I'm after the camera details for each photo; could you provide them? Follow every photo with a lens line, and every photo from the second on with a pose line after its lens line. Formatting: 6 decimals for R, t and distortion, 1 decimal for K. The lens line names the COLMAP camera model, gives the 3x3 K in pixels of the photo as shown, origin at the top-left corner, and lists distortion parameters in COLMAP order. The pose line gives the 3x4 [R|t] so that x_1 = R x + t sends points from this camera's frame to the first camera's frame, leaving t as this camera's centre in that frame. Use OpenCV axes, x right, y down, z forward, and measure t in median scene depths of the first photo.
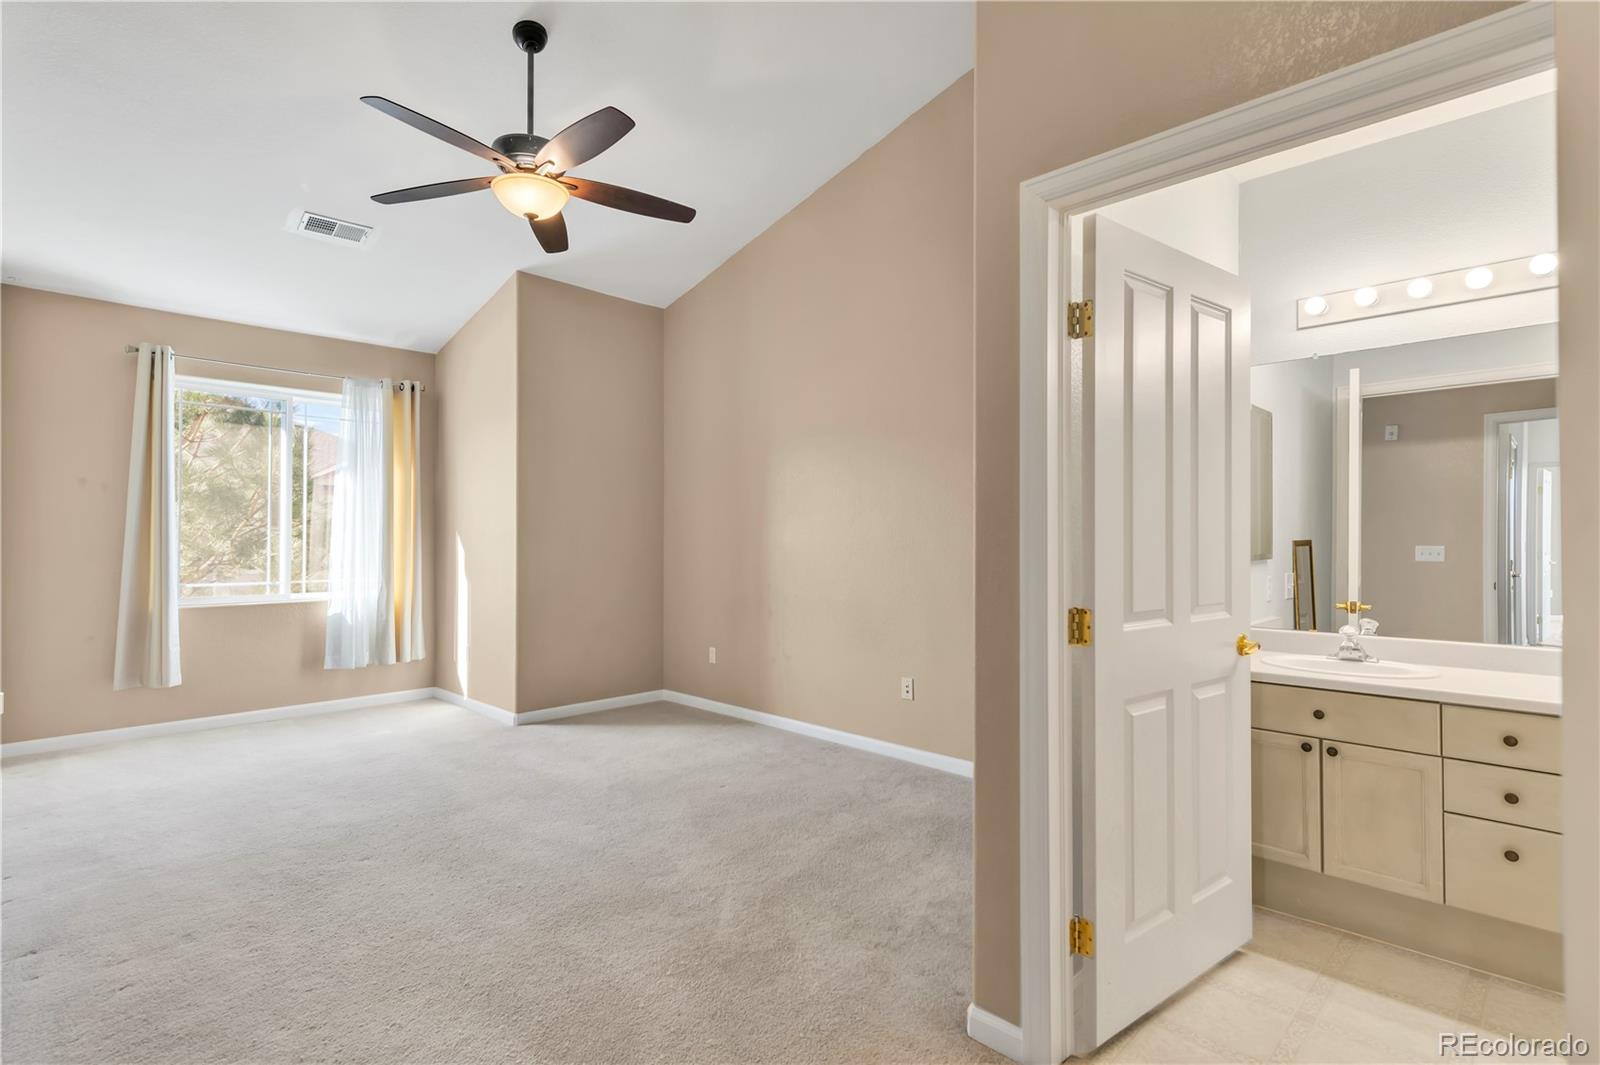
lens RADIAL K [[770.0, 0, 786.6], [0, 770.0, 528.3], [0, 0, 1]] dist [0.006091, -0.001620]
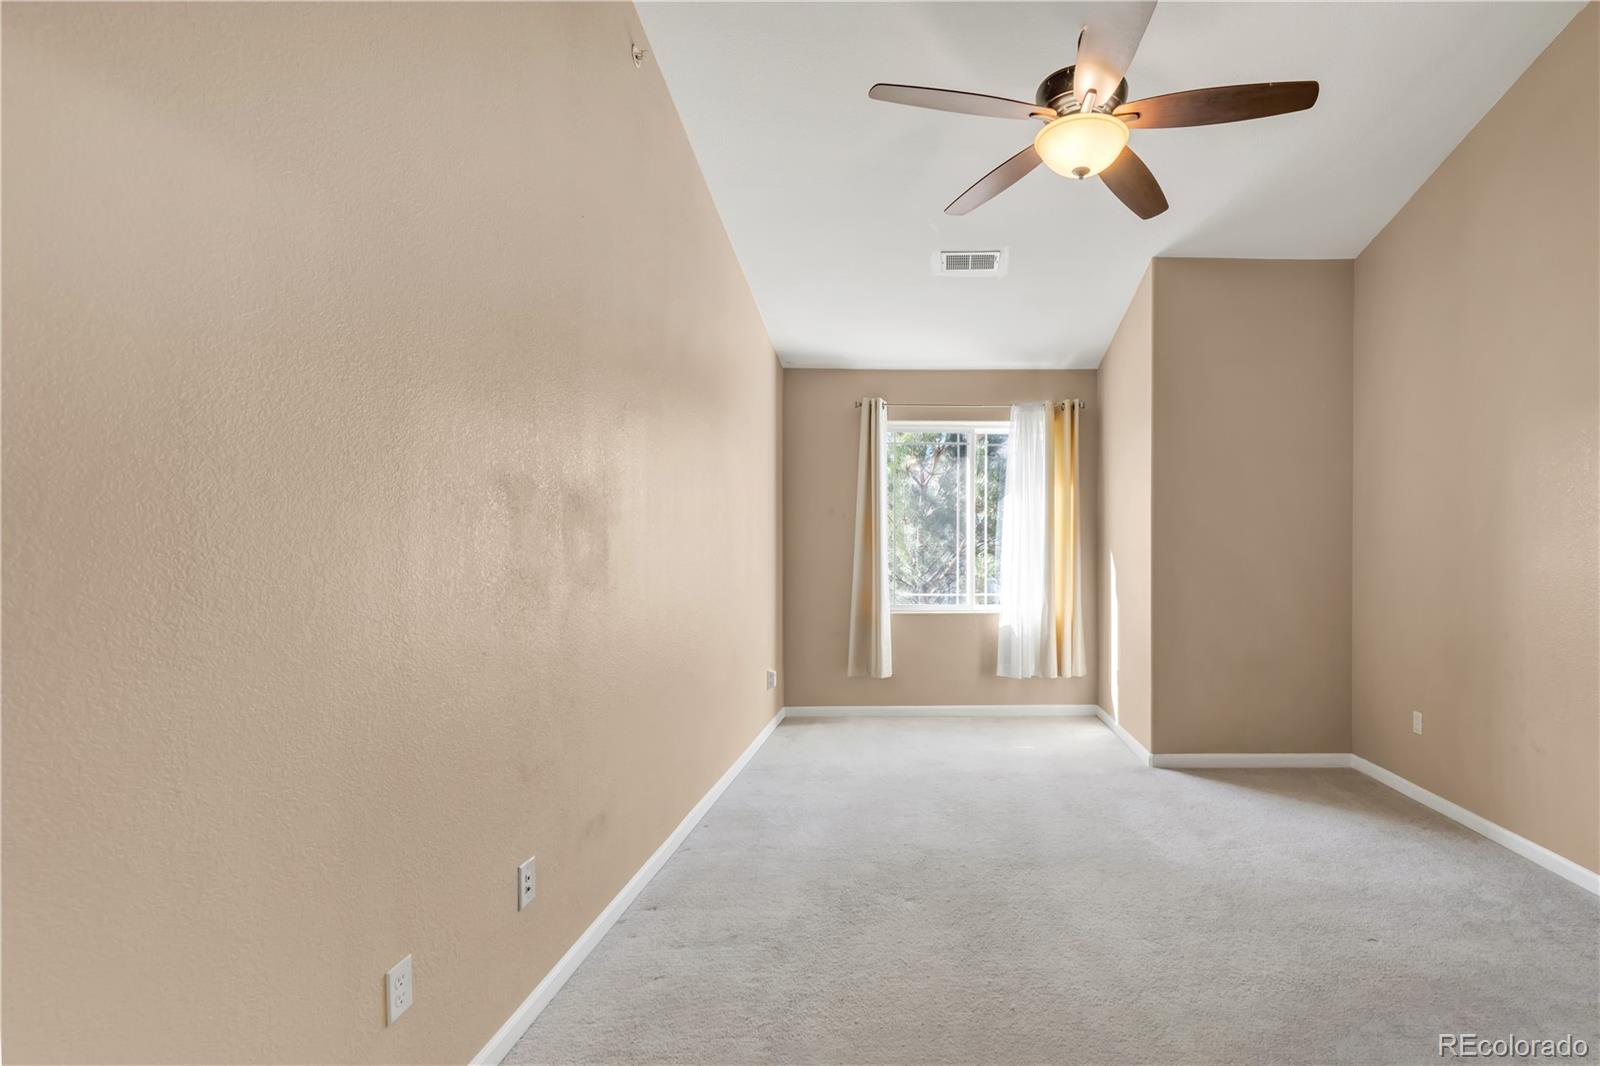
lens RADIAL K [[770.0, 0, 876.1], [0, 770.0, 560.1], [0, 0, 1]] dist [0.006091, -0.001620]
pose [[0.719452, 0.008841, -0.694485, 0.034788], [0.009010, 0.999716, 0.022061, -0.007057], [0.694483, -0.022129, 0.719169, 0.112039]]
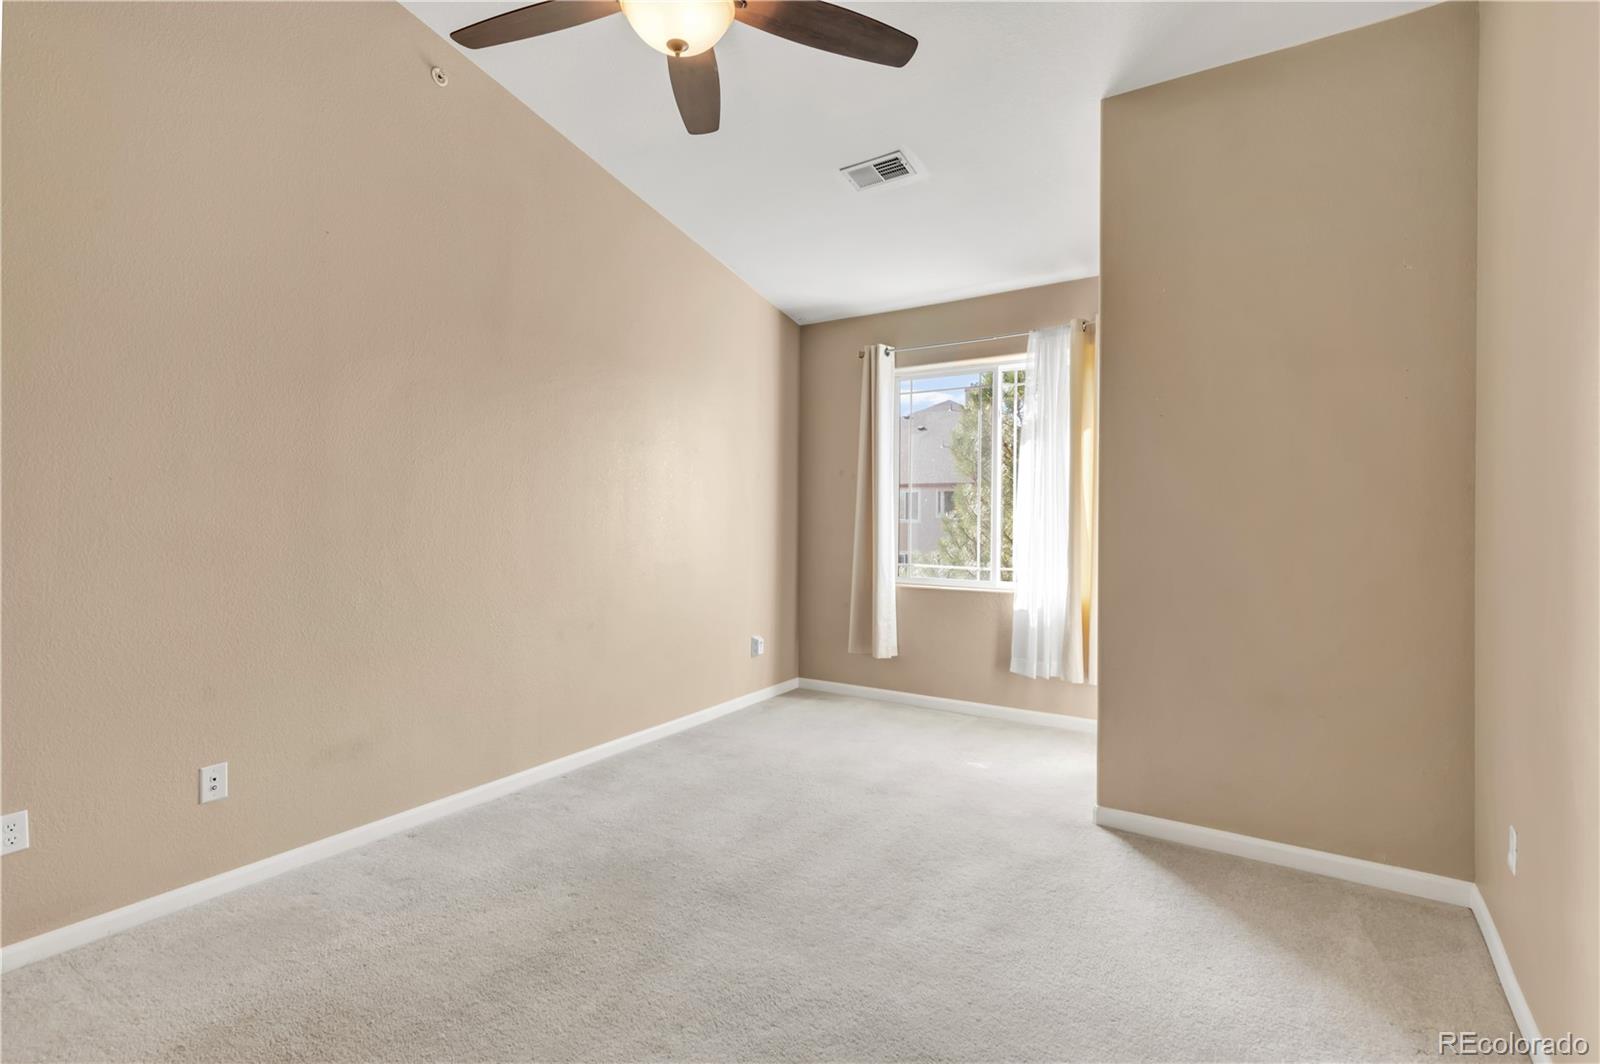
lens RADIAL K [[770.0, 0, 805.6], [0, 770.0, 520.9], [0, 0, 1]] dist [0.006091, -0.001620]
pose [[0.196196, 0.010833, -0.980505, 0.227726], [0.012994, 0.999822, 0.013646, -0.003705], [0.980479, -0.015418, 0.196020, 0.654737]]
